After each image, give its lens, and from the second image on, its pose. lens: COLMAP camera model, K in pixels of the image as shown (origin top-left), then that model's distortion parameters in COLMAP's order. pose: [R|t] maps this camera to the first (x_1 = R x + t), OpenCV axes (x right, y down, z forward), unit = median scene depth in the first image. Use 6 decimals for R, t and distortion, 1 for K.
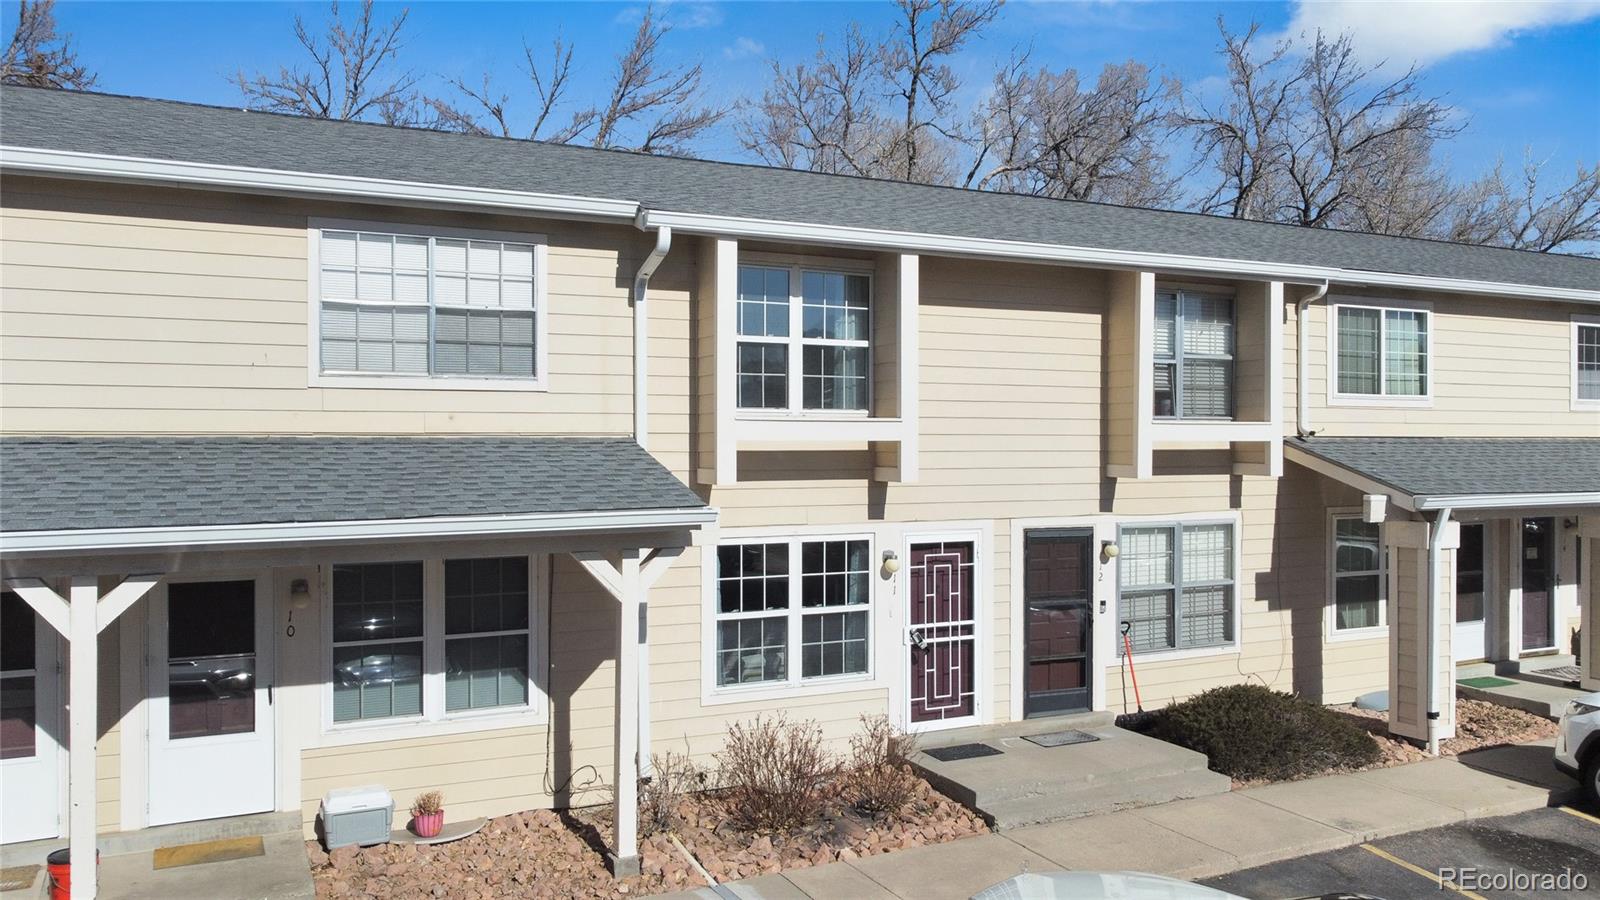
lens RADIAL K [[1211.7, 0, 800.0], [0, 1211.7, 450.0], [0, 0, 1]] dist [0.000708, -0.001173]
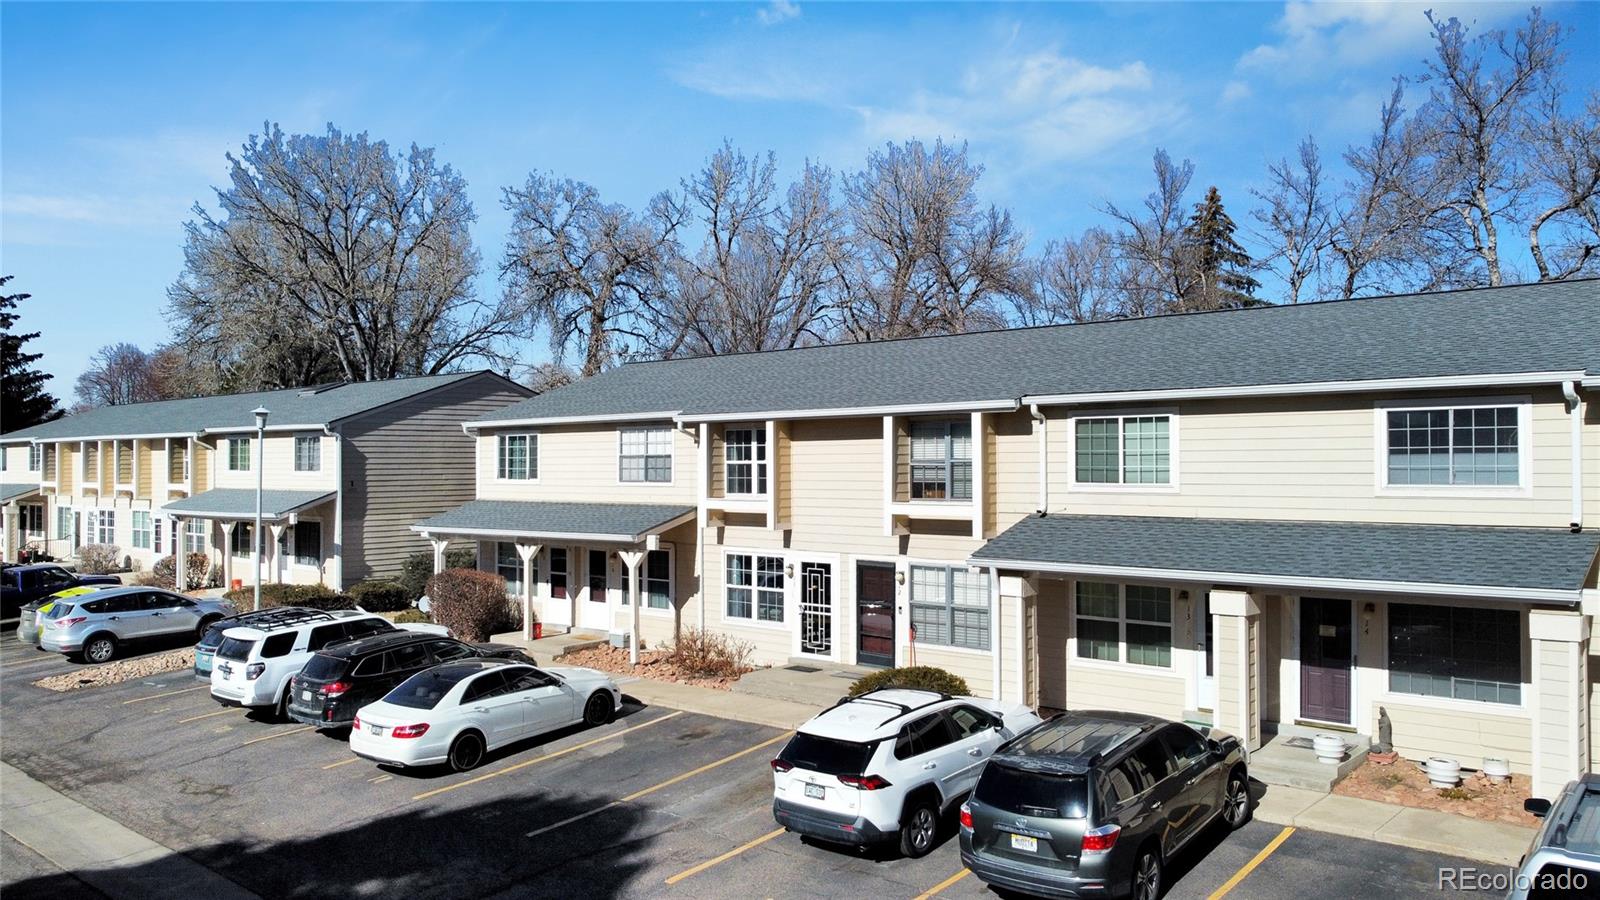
lens RADIAL K [[1211.7, 0, 800.0], [0, 1211.7, 450.0], [0, 0, 1]] dist [0.000708, -0.001173]
pose [[0.387679, -0.010251, -0.921738, 1.917697], [0.000779, 0.999941, -0.010794, -0.084080], [0.921794, 0.003466, 0.387664, 0.227771]]
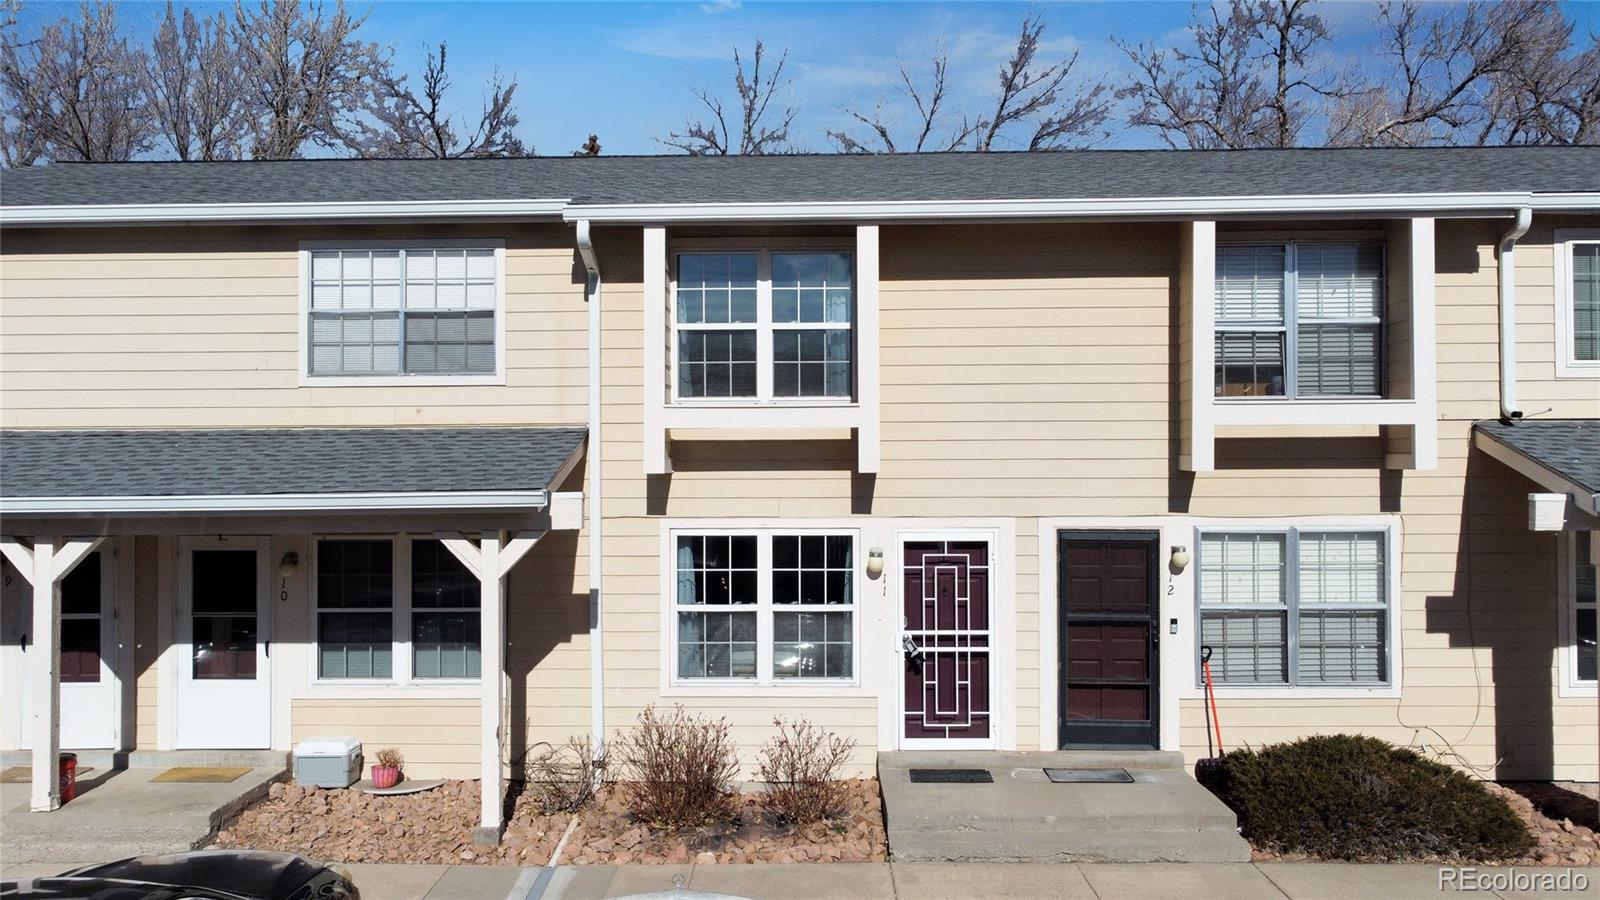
lens RADIAL K [[1211.7, 0, 800.0], [0, 1211.7, 450.0], [0, 0, 1]] dist [0.000708, -0.001173]
pose [[0.887896, -0.010263, -0.459931, 0.441497], [0.002330, 0.999839, -0.017812, 0.024450], [0.460039, 0.014744, 0.887776, 0.150762]]
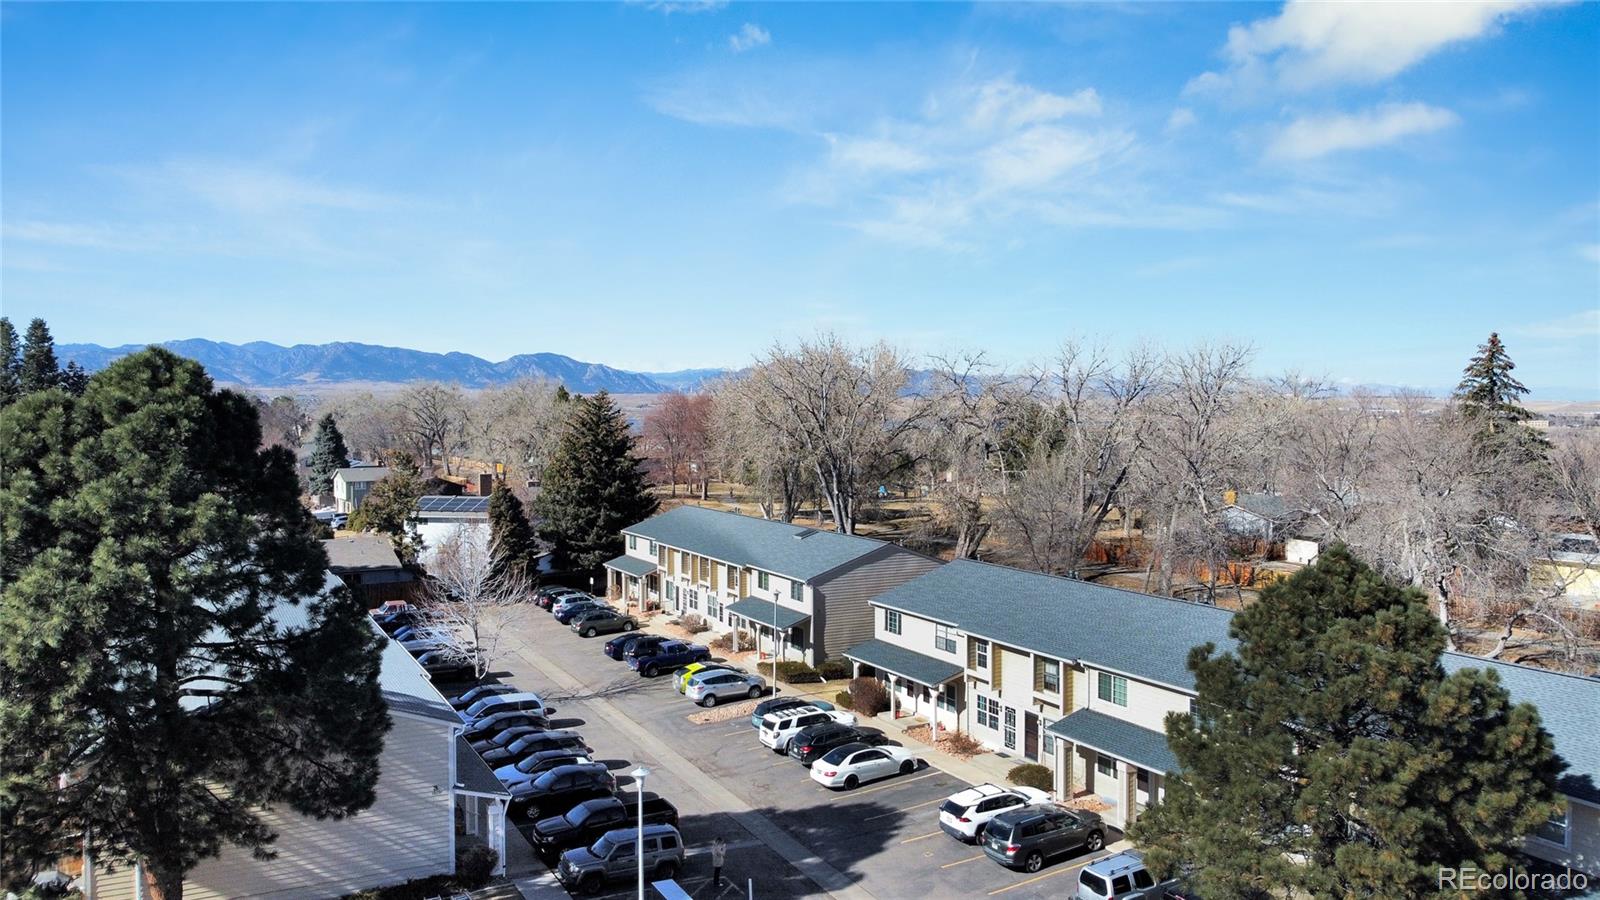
lens RADIAL K [[1211.7, 0, 800.0], [0, 1211.7, 450.0], [0, 0, 1]] dist [0.000708, -0.001173]
pose [[0.011084, 0.035109, -0.999322, 4.379042], [-0.002283, 0.999382, 0.035086, -0.985420], [0.999936, 0.001893, 0.011157, 0.215637]]
